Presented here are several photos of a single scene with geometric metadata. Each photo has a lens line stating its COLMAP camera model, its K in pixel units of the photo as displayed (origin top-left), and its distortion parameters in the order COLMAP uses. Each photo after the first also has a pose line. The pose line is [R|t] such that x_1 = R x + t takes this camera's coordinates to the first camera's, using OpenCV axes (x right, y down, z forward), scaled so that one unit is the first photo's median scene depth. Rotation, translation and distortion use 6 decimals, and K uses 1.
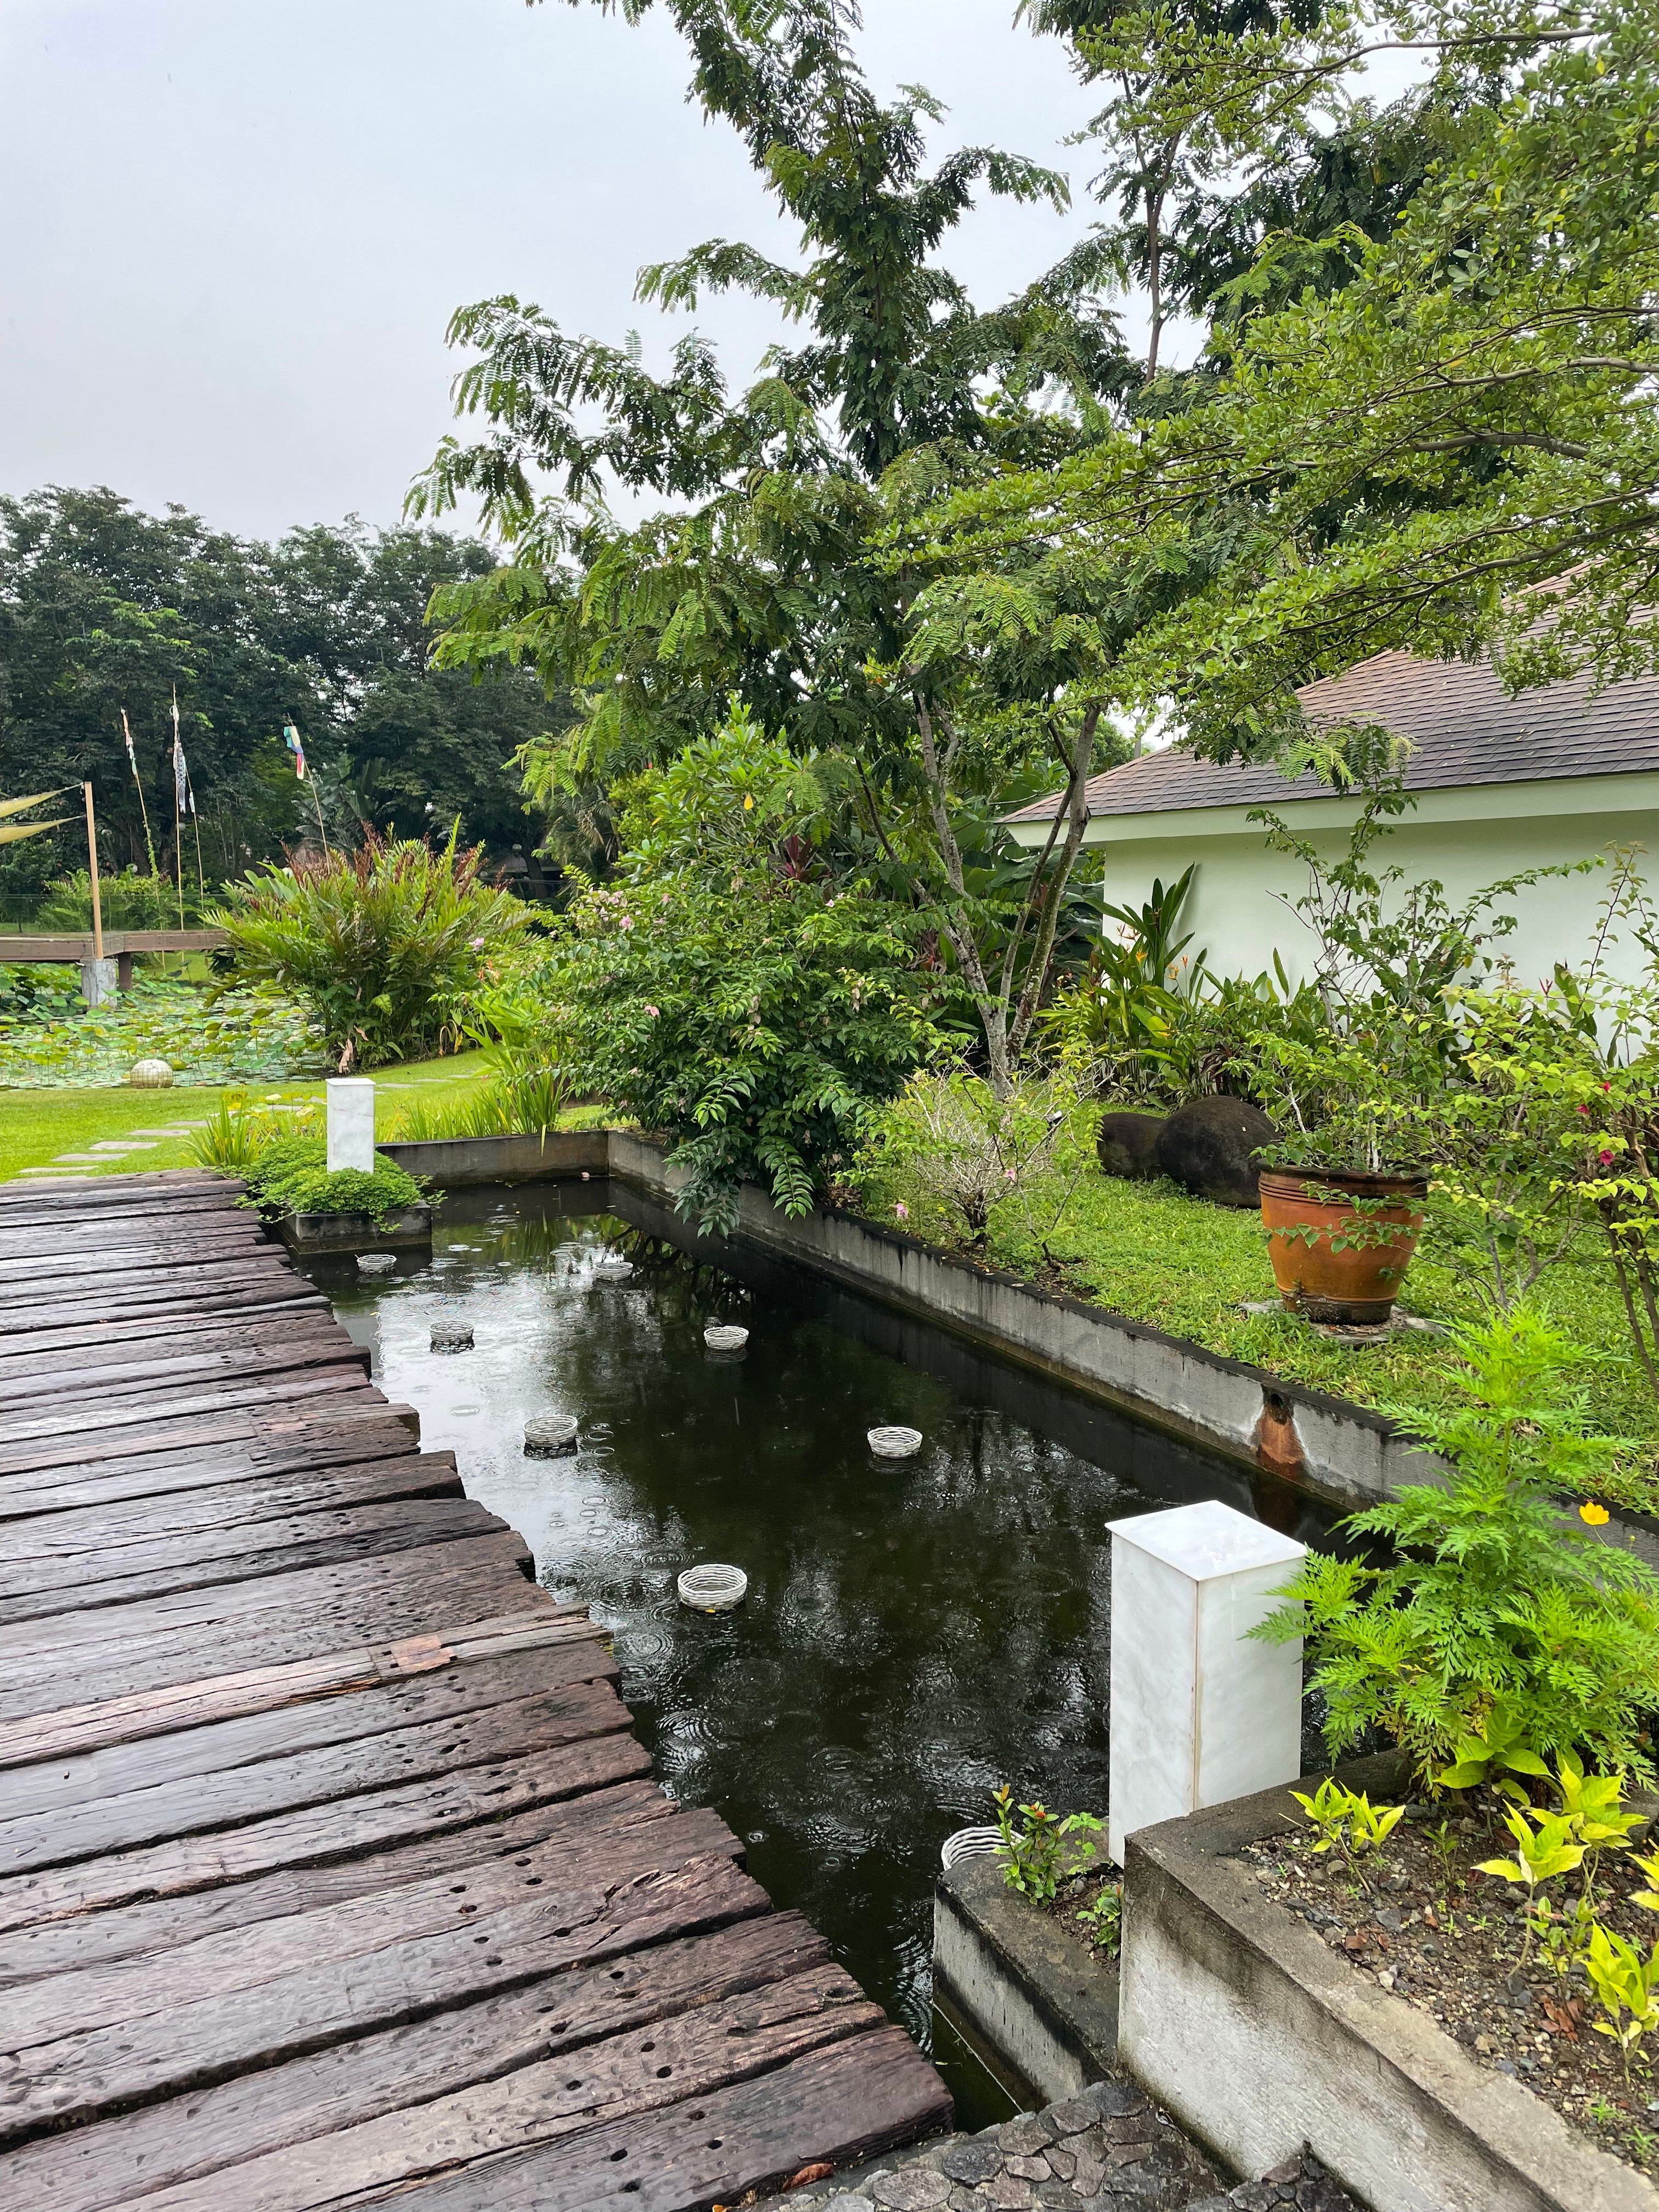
lens RADIAL K [[1669.9, 0, 844.6], [0, 1669.9, 1097.9], [0, 0, 1]] dist [0.017679, -0.005032]
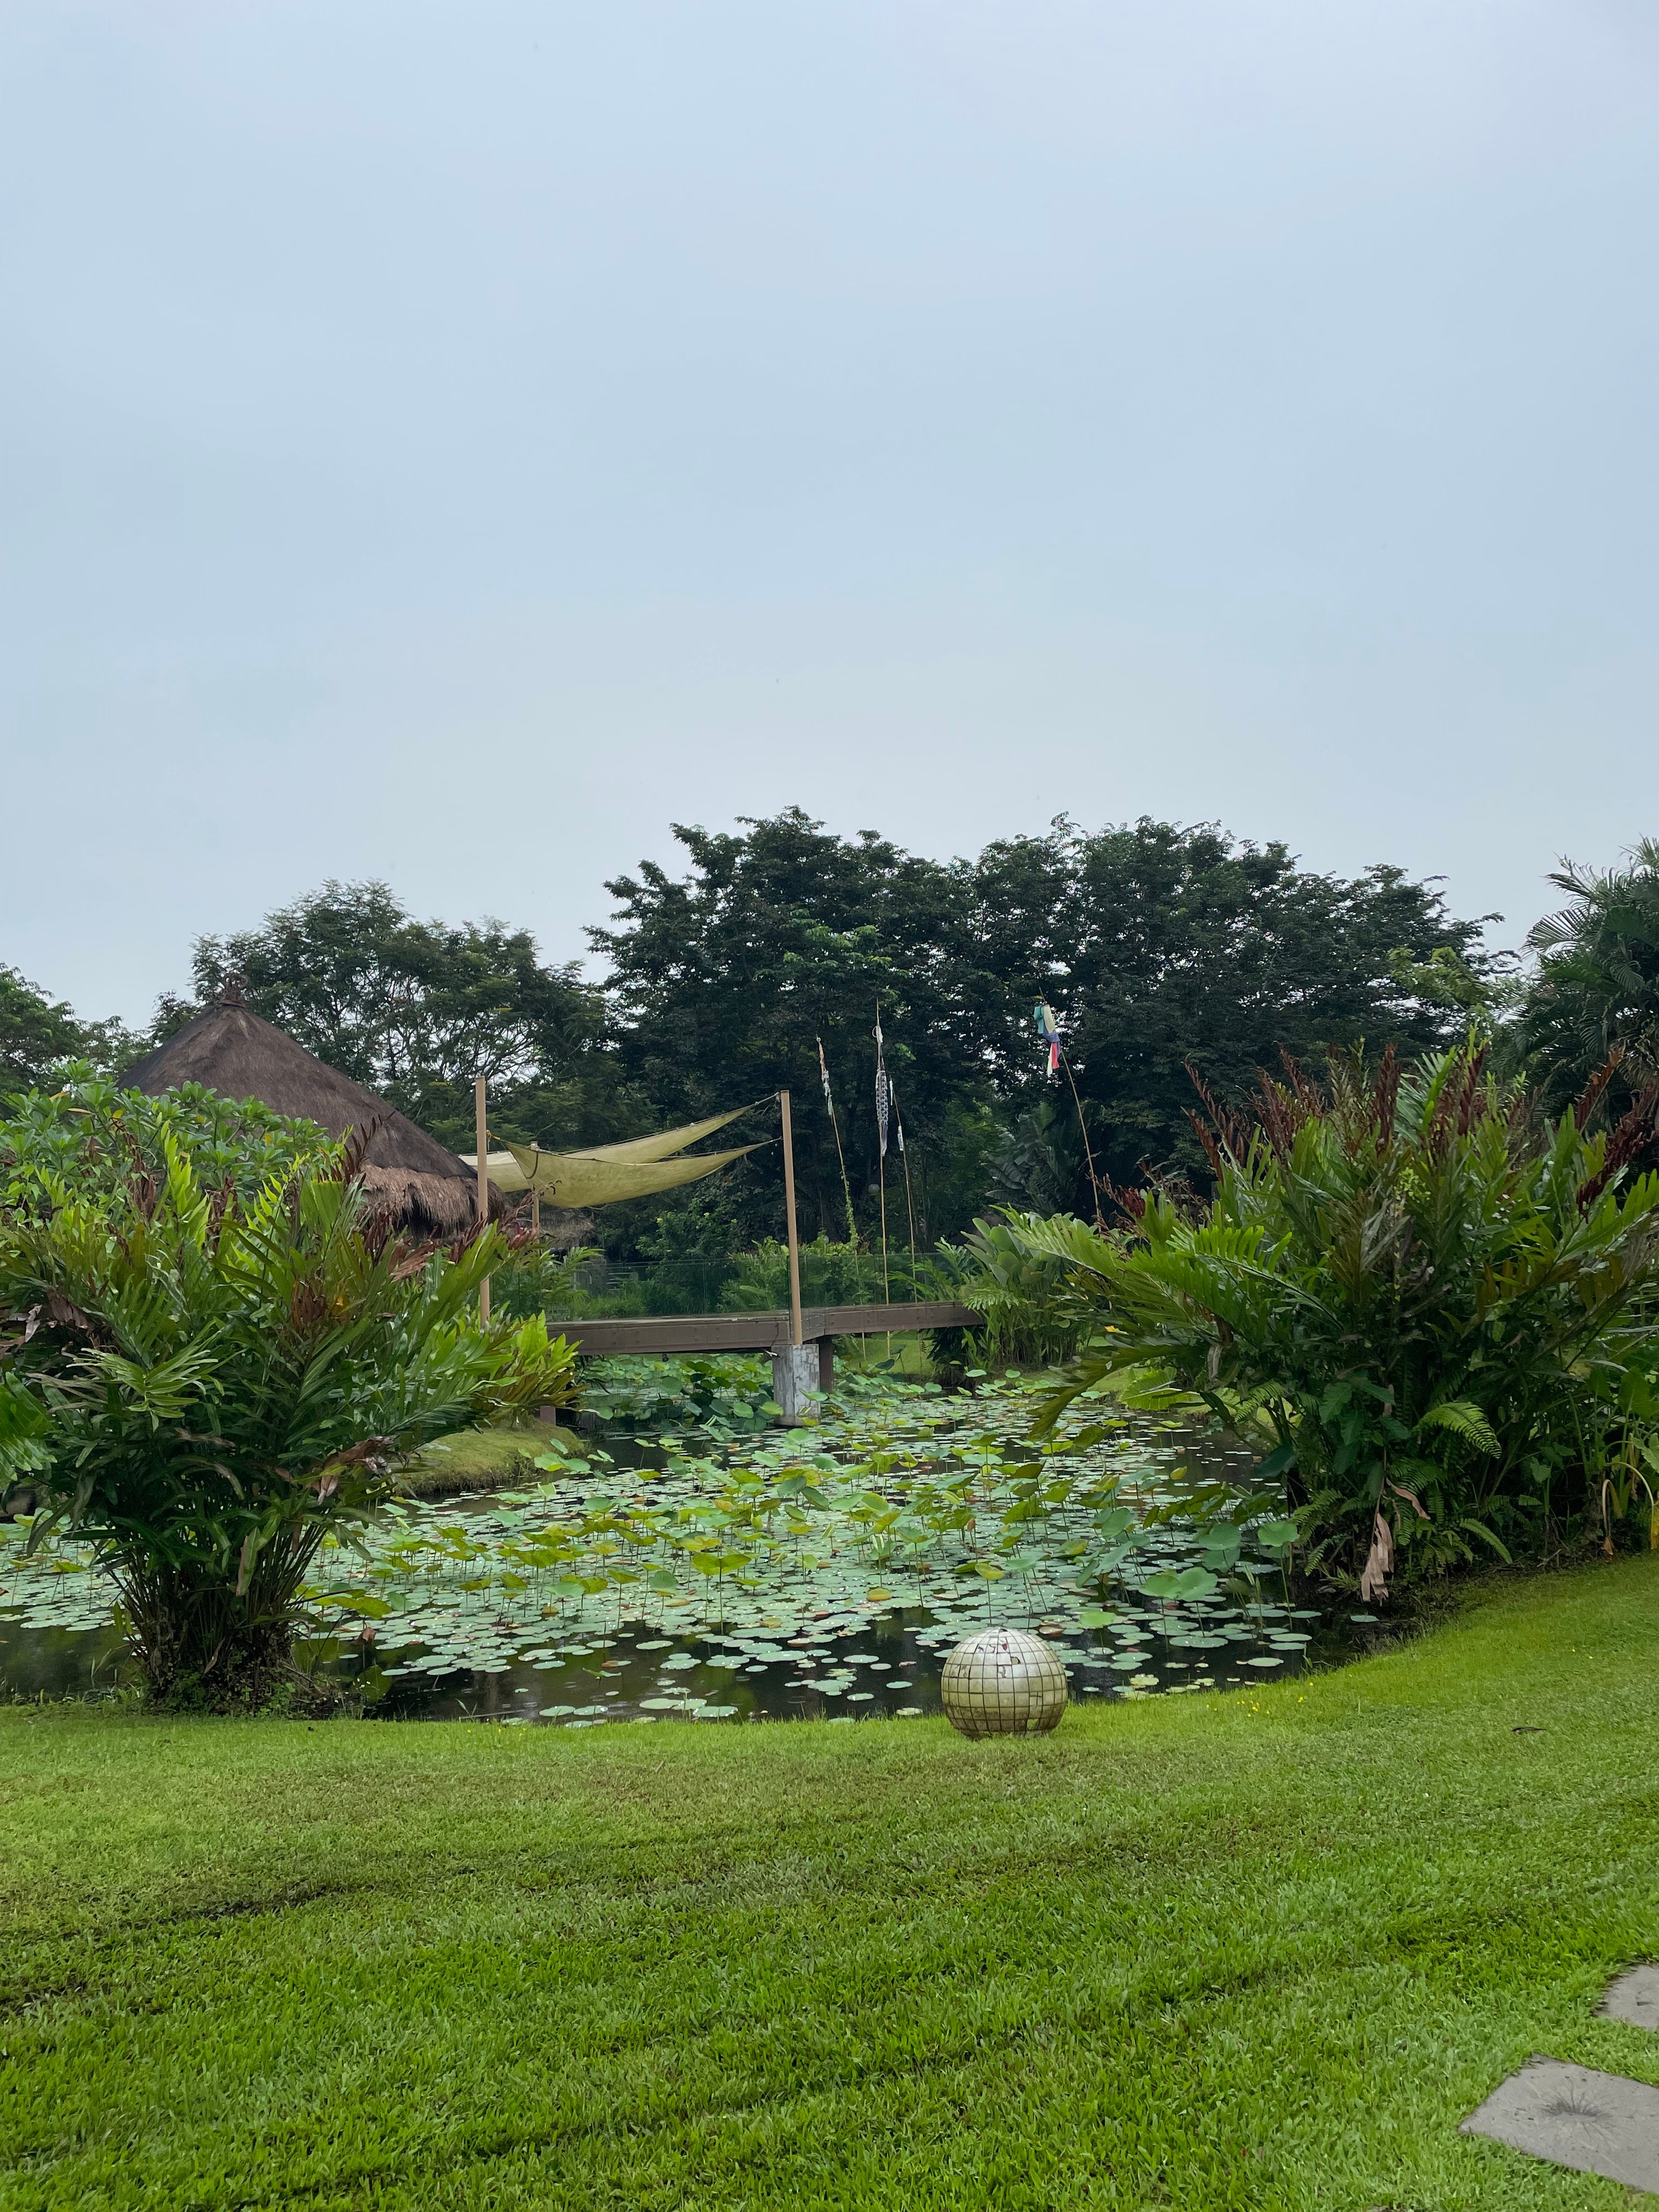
lens RADIAL K [[1669.9, 0, 844.6], [0, 1669.9, 1097.9], [0, 0, 1]] dist [0.017679, -0.005032]
pose [[0.929536, -0.083899, -0.359059, -0.134831], [0.001245, 0.974478, -0.224478, -0.021940], [0.368729, 0.208213, 0.905918, 0.286808]]
